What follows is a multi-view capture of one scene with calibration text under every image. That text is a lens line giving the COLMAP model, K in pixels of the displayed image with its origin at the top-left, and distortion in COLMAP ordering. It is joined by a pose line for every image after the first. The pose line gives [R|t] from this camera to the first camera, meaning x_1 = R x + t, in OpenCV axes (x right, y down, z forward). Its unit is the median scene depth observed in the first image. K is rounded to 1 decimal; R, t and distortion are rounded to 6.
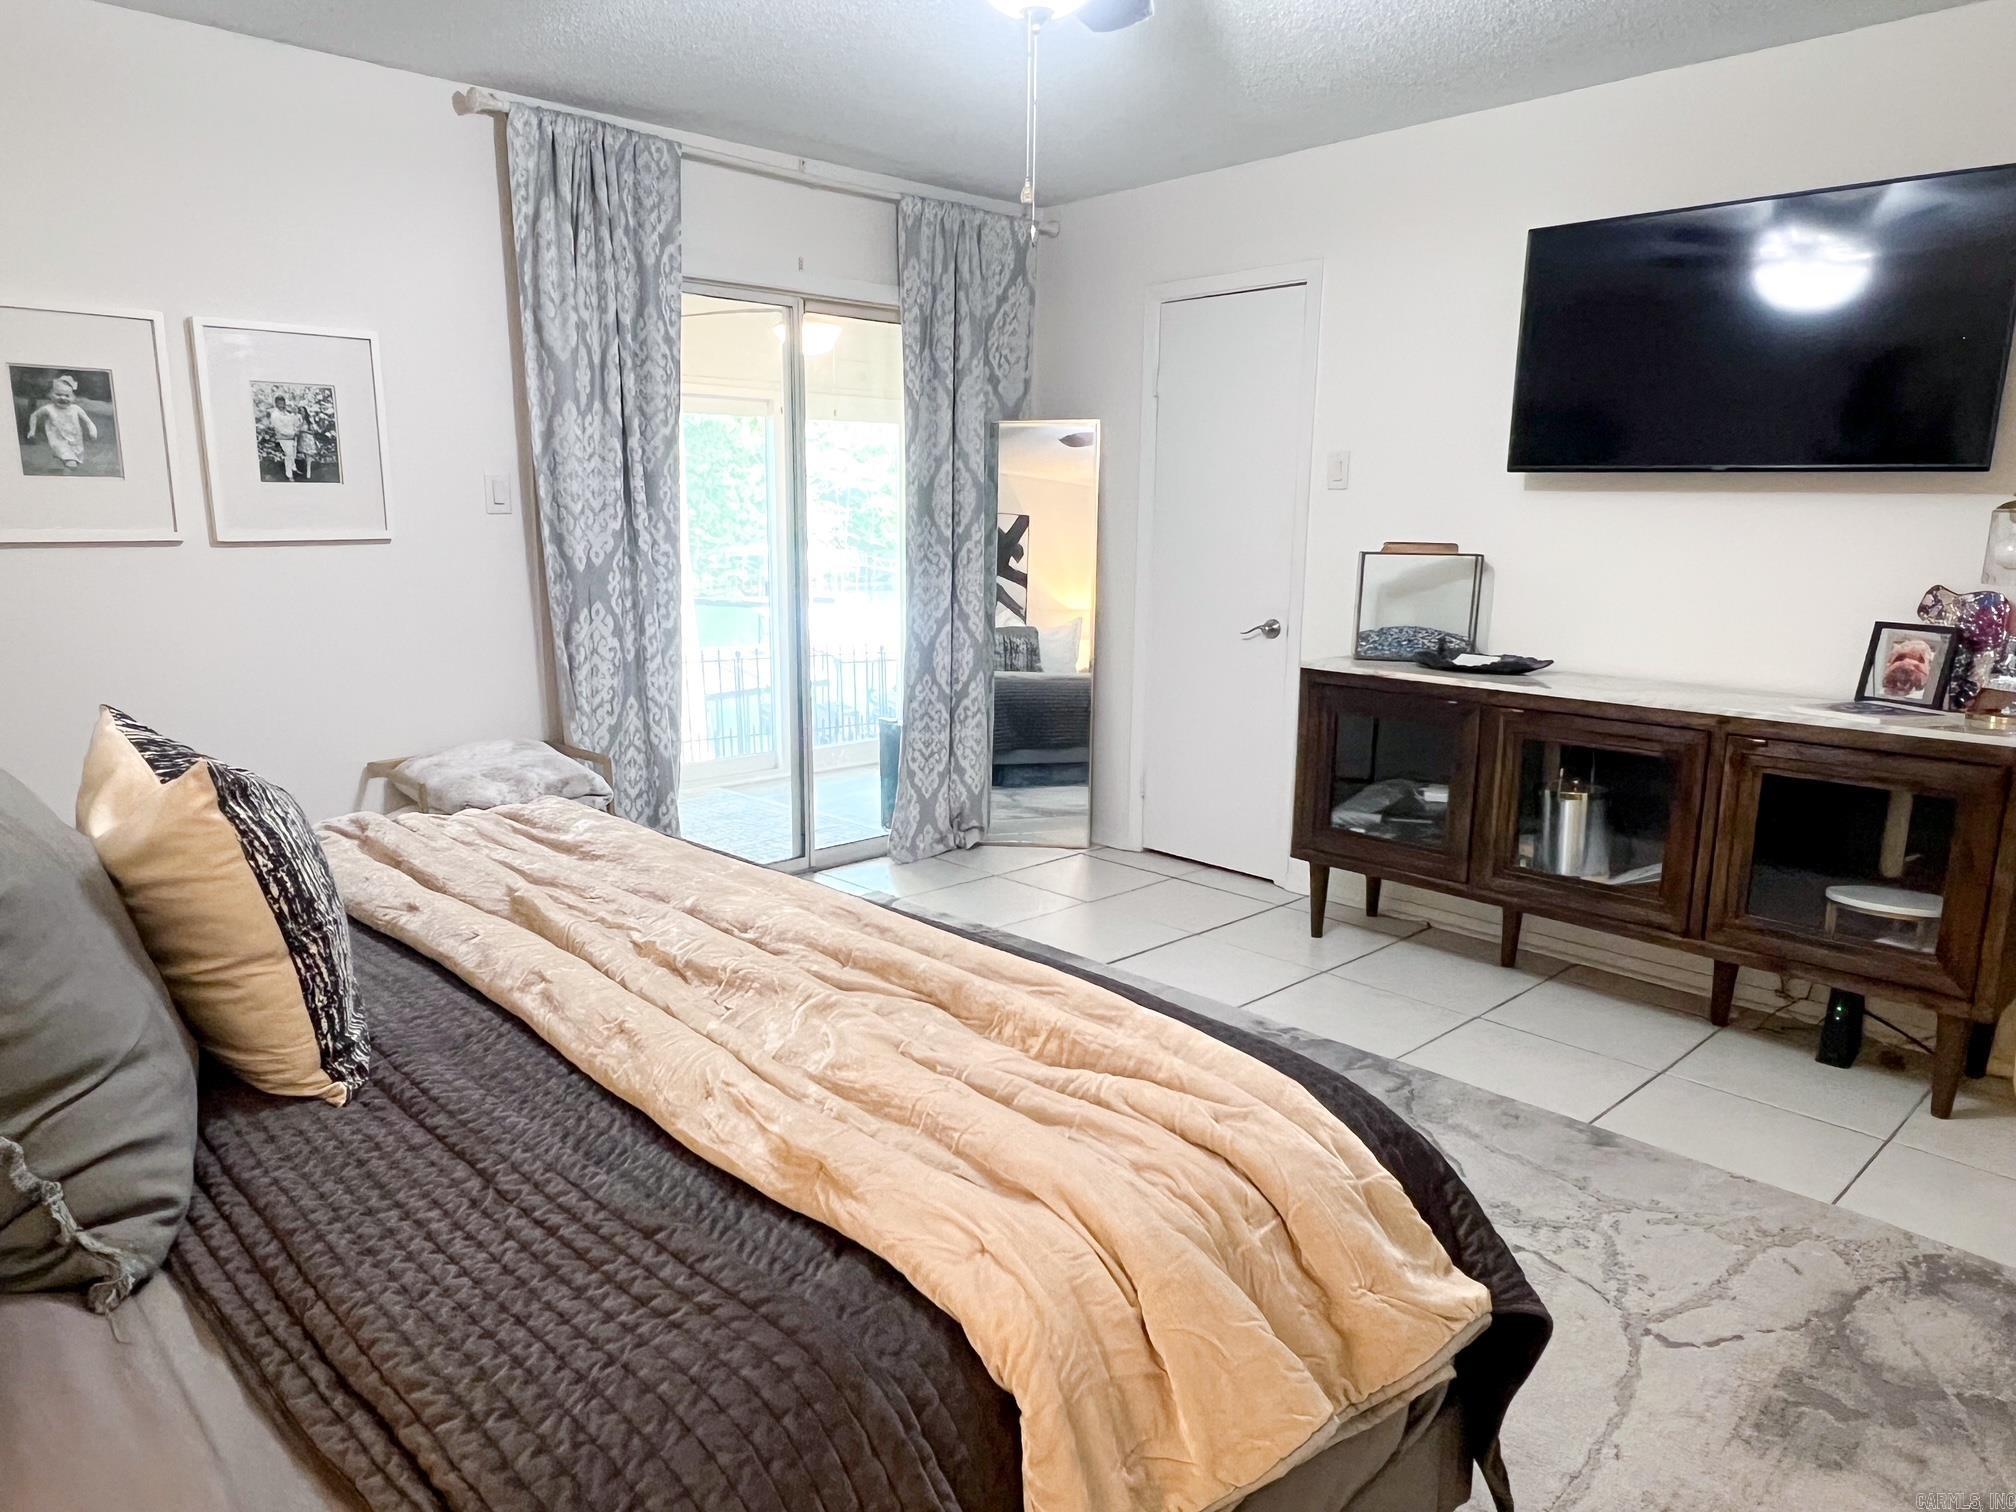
lens RADIAL K [[1314.7, 0, 1008.9], [0, 1314.7, 768.9], [0, 0, 1]] dist [-0.003728, -0.000804]
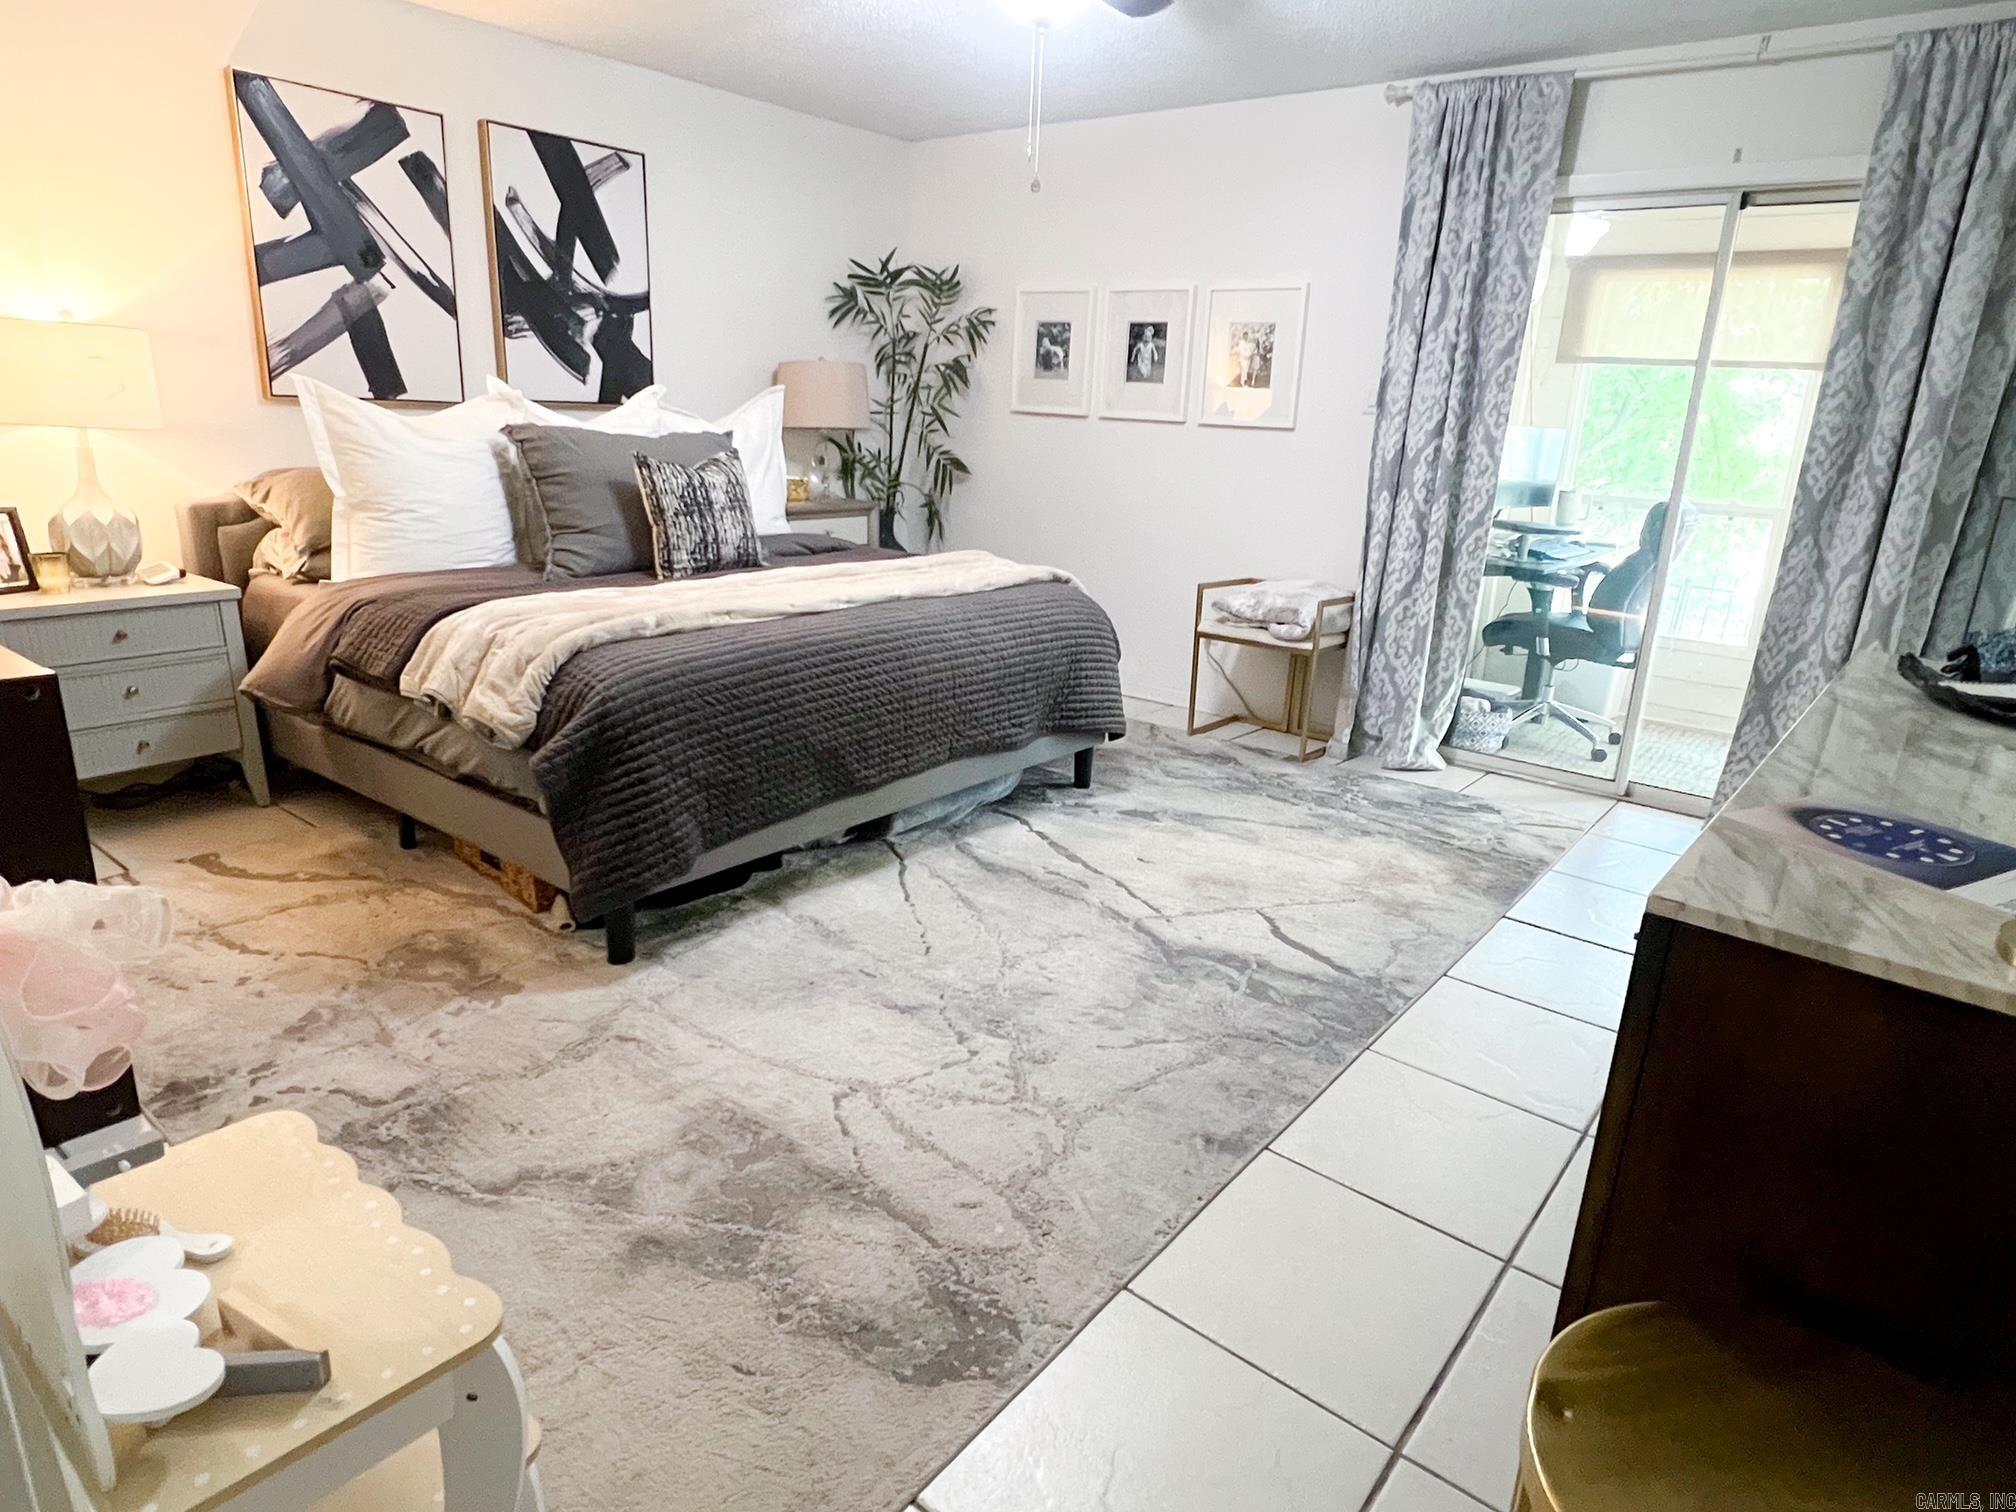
lens RADIAL K [[1196.4, 0, 1007.7], [0, 1196.4, 751.9], [0, 0, 1]] dist [0.002716, 0.000953]
pose [[0.118886, 0.277148, -0.953444, 0.988441], [-0.241331, 0.939524, 0.243010, -0.096828], [0.963133, 0.201205, 0.178581, 0.610555]]
